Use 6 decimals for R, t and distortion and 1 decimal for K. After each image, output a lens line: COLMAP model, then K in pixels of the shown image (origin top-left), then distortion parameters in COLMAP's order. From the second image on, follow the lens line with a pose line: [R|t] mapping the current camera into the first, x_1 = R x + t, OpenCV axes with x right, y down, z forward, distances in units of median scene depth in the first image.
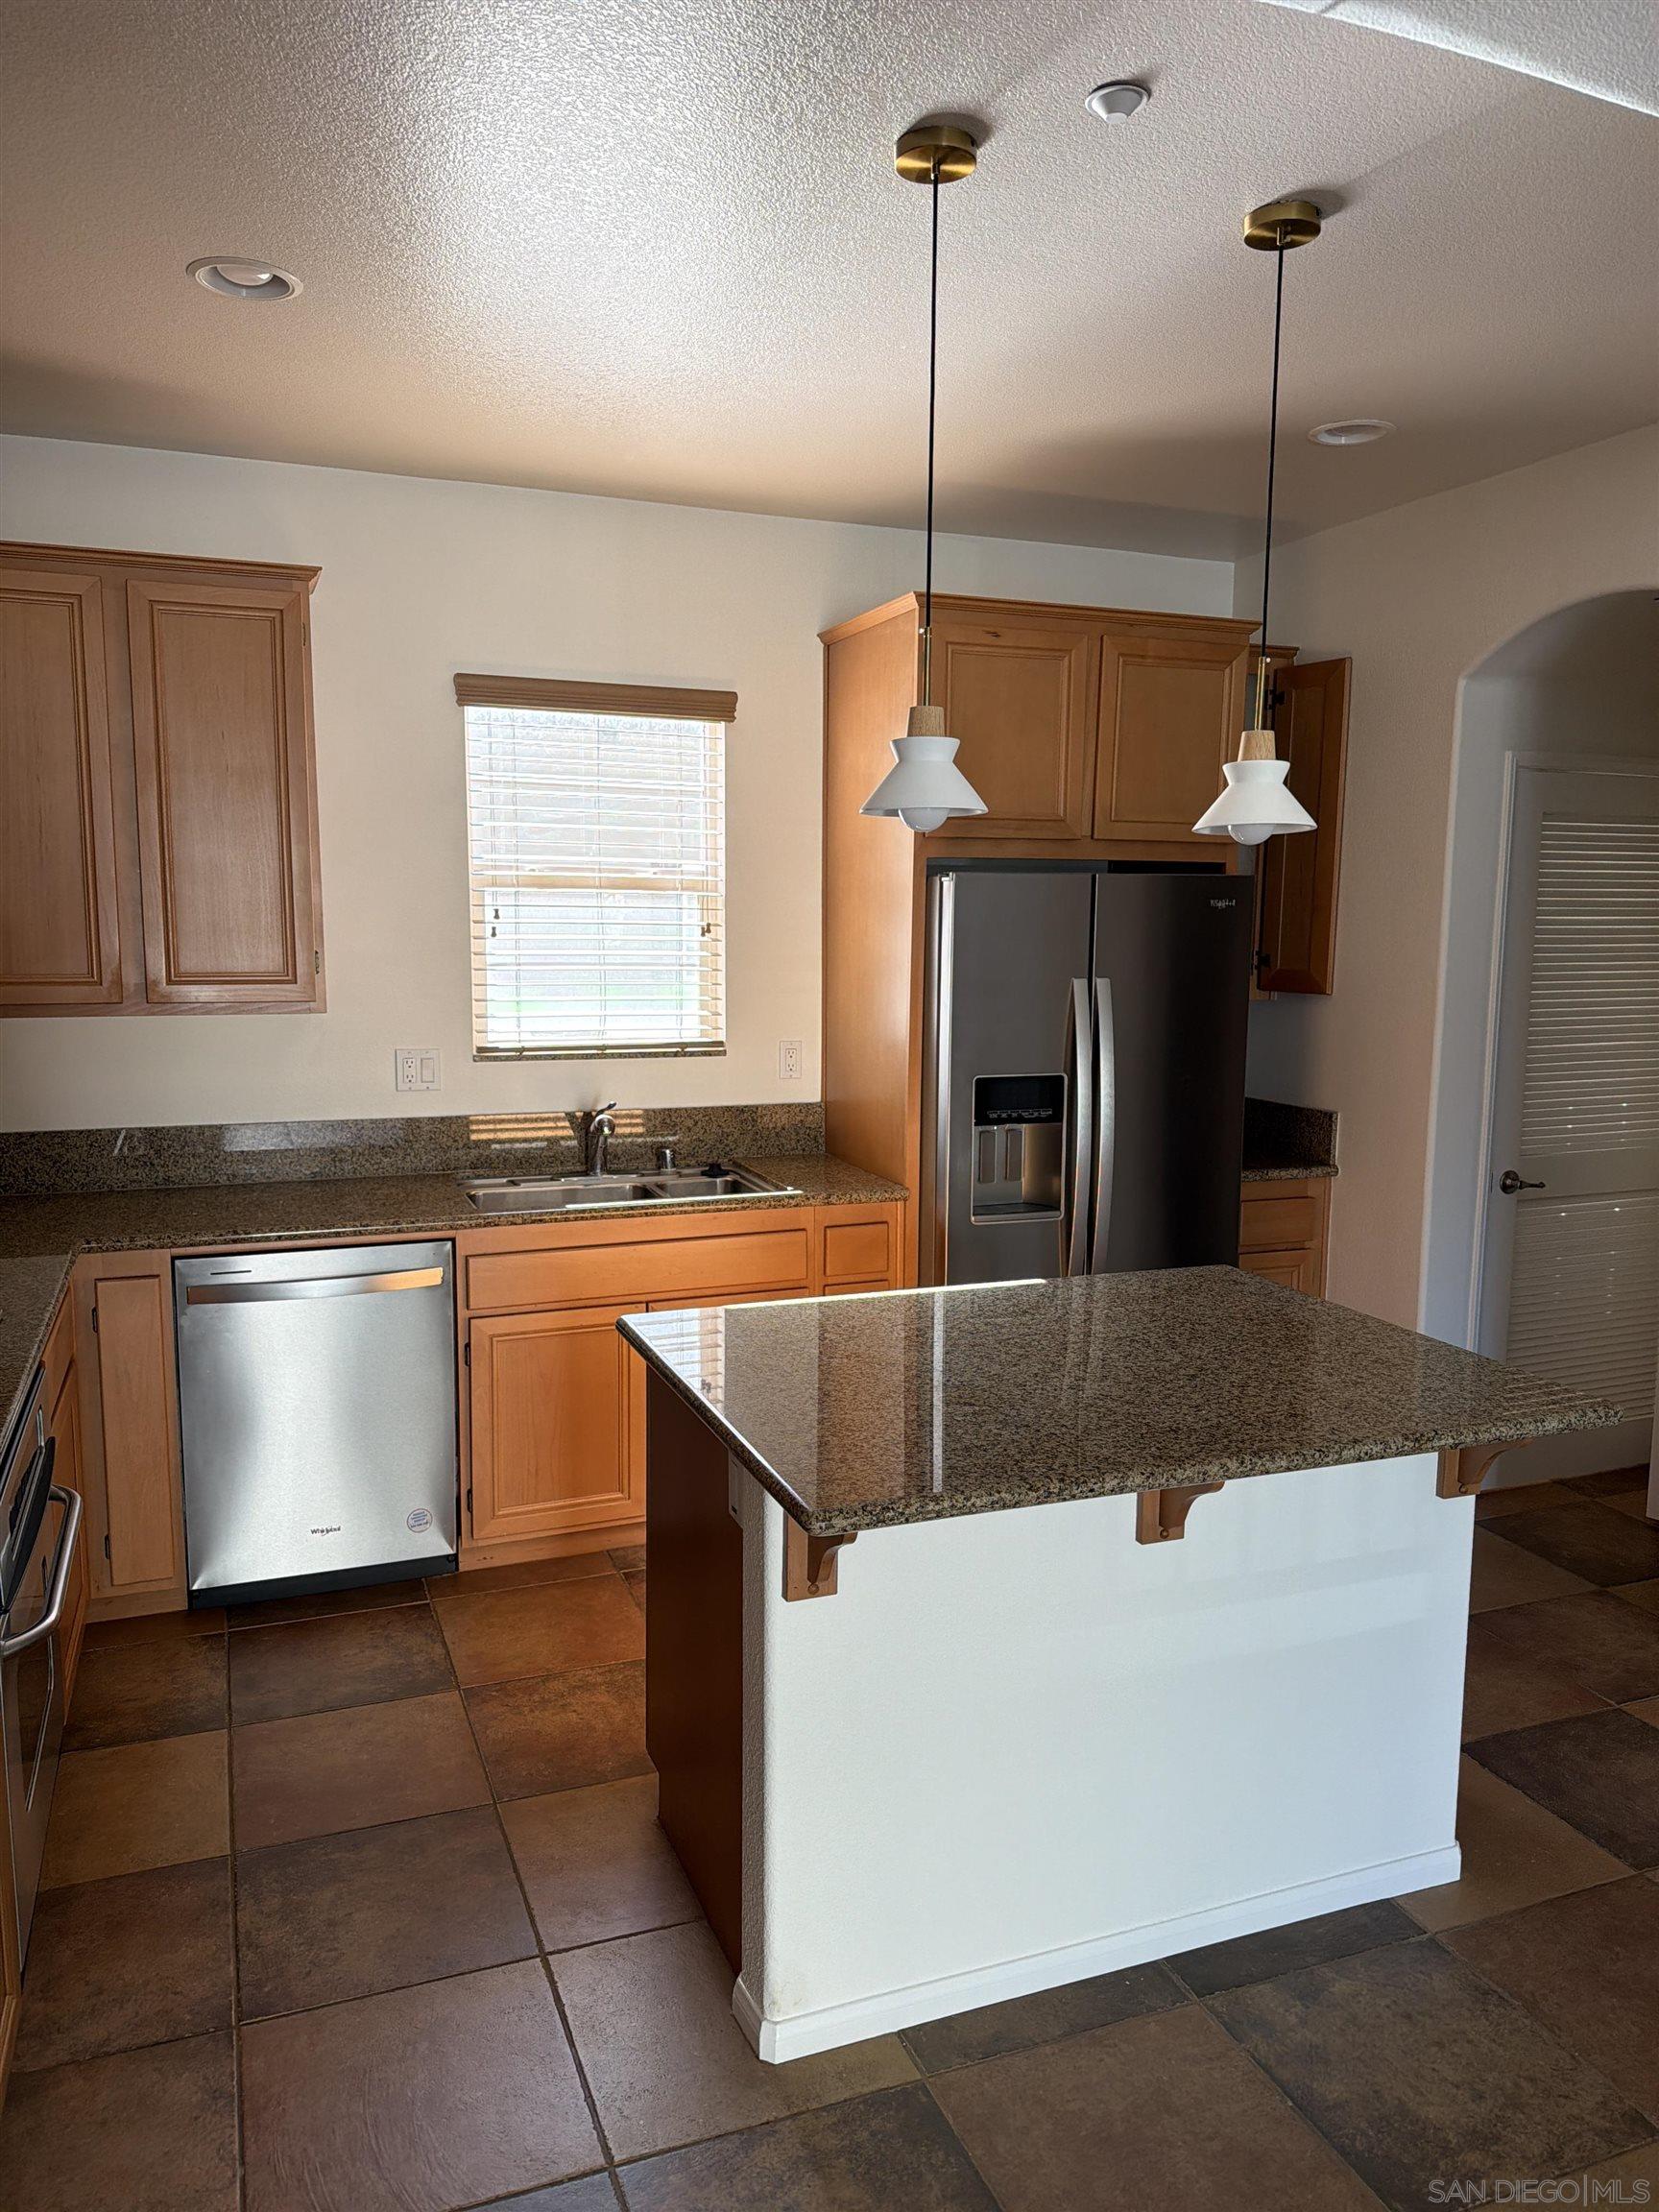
lens RADIAL K [[1547.7, 0, 830.8], [0, 1547.7, 1119.2], [0, 0, 1]] dist [0.037037, -0.044250]
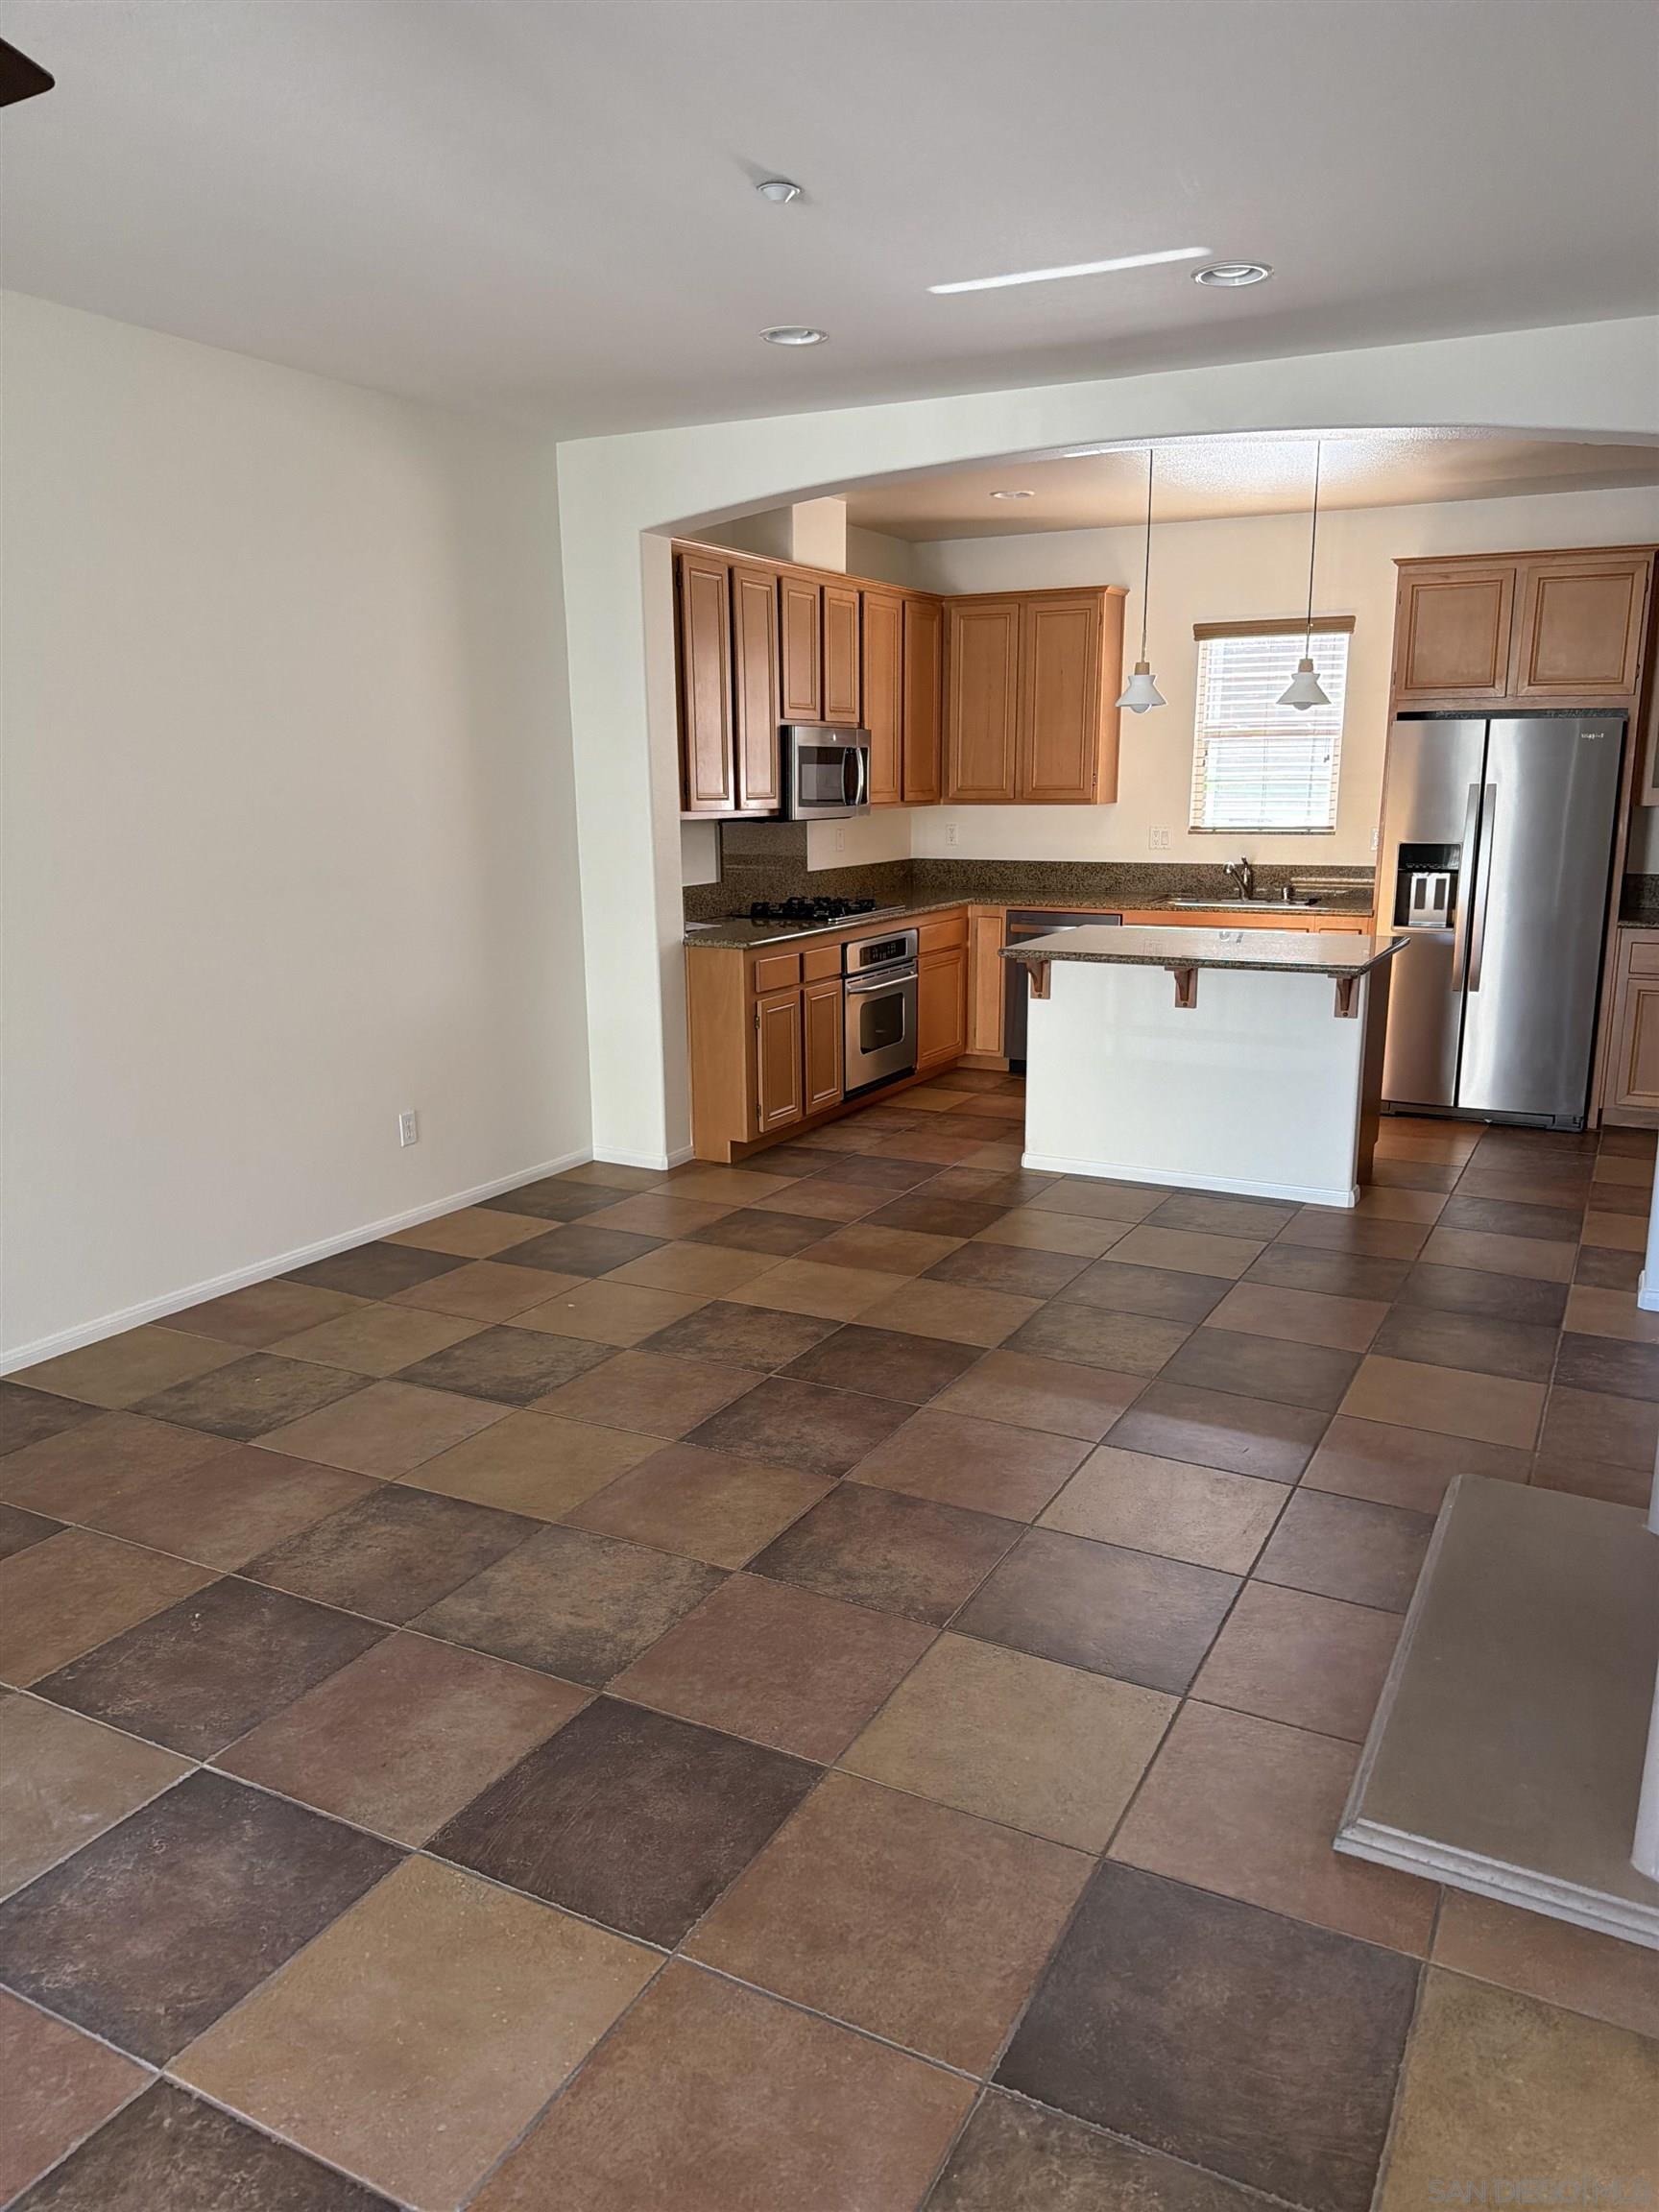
lens RADIAL K [[1547.7, 0, 813.9], [0, 1547.7, 1119.5], [0, 0, 1]] dist [0.037037, -0.044250]
pose [[0.648470, 0.155326, -0.745225, 0.918521], [-0.086184, 0.987648, 0.130859, 0.096388], [0.756346, -0.020632, 0.653847, -0.571768]]
